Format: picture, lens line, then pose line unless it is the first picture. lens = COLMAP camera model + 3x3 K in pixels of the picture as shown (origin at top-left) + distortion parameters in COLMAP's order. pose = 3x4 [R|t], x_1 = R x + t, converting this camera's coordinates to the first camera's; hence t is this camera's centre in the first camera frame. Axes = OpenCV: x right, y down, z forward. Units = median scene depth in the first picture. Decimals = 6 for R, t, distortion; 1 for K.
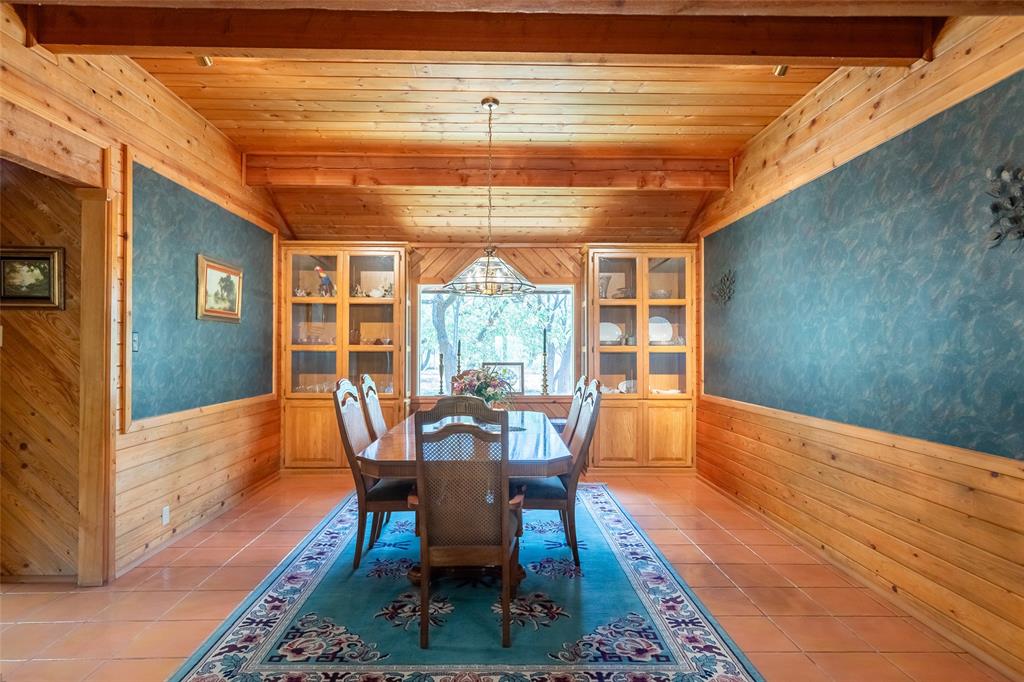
lens RADIAL K [[556.8, 0, 507.0], [0, 556.8, 344.9], [0, 0, 1]] dist [0.003770, 0.001091]
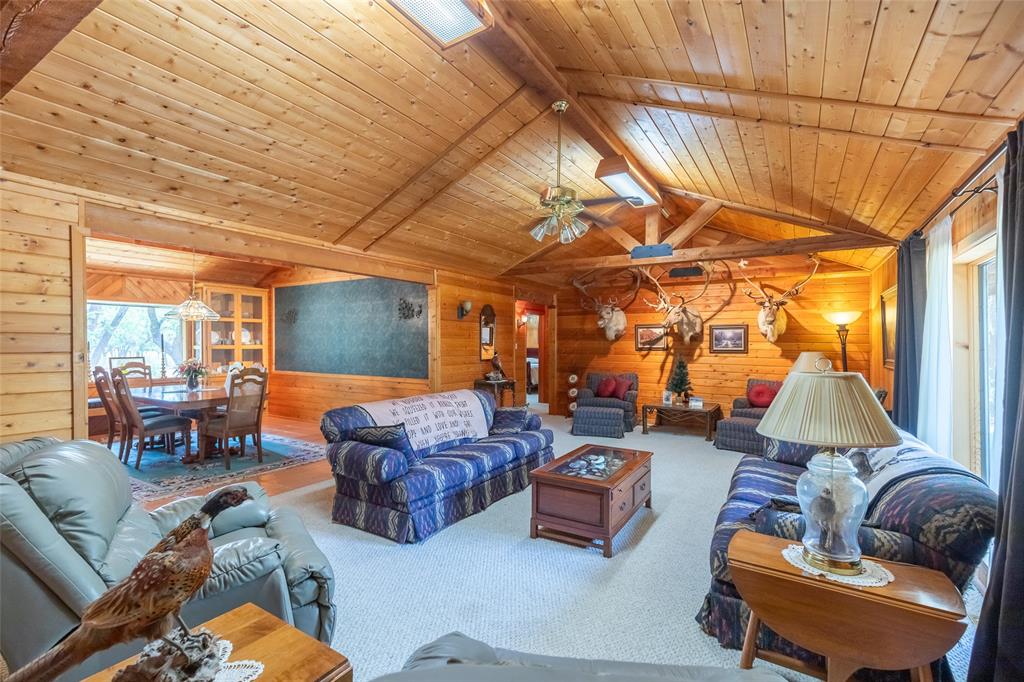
lens RADIAL K [[465.2, 0, 509.5], [0, 465.2, 345.3], [0, 0, 1]] dist [0.012460, -0.000146]
pose [[0.546506, -0.006168, 0.837433, -0.840419], [-0.007688, 0.999894, 0.012381, -0.036720], [-0.837420, -0.013204, 0.546400, -0.830045]]
